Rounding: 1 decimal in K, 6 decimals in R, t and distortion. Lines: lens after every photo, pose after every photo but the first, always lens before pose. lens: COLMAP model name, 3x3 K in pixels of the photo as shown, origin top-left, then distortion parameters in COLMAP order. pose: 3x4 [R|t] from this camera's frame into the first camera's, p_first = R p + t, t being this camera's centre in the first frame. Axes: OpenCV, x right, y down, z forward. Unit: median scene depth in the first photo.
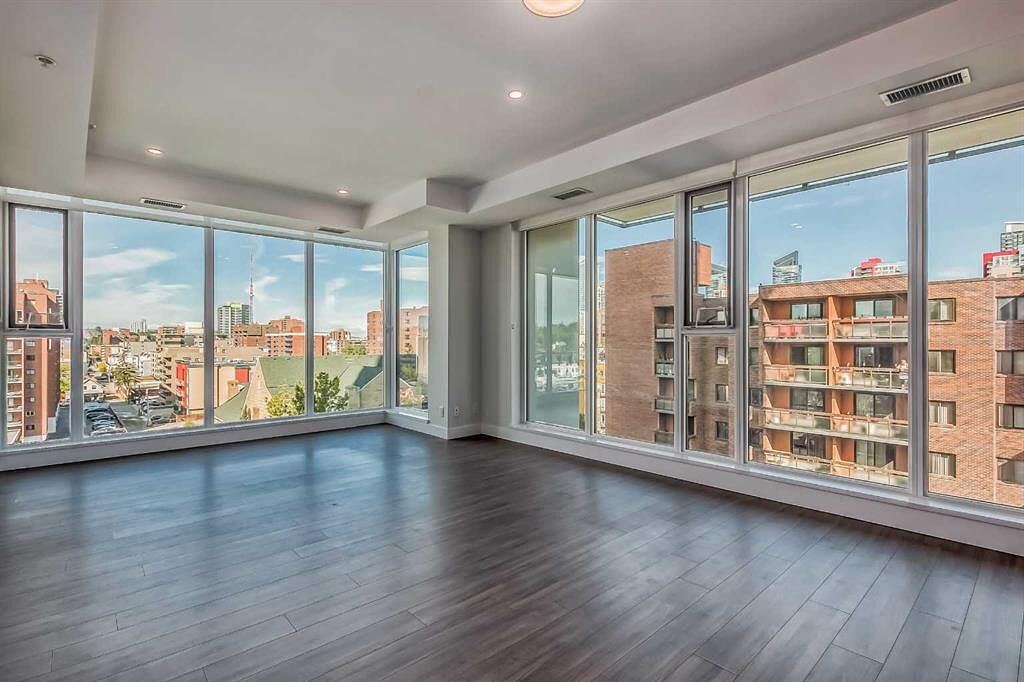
lens RADIAL K [[482.8, 0, 512.0], [0, 482.8, 341.0], [0, 0, 1]] dist [0.017980, 0.000068]
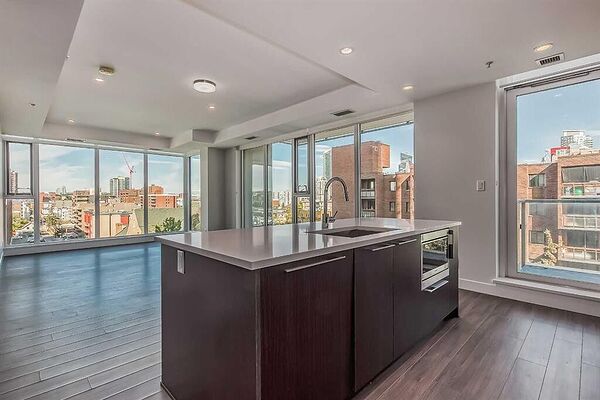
lens RADIAL K [[282.9, 0, 300.0], [0, 282.9, 200.0], [0, 0, 1]] dist [0.017980, 0.000068]
pose [[0.999087, -0.005510, 0.042362, 0.223534], [0.005294, 0.999972, 0.005210, -0.001261], [-0.042389, -0.004981, 0.999089, -0.309475]]
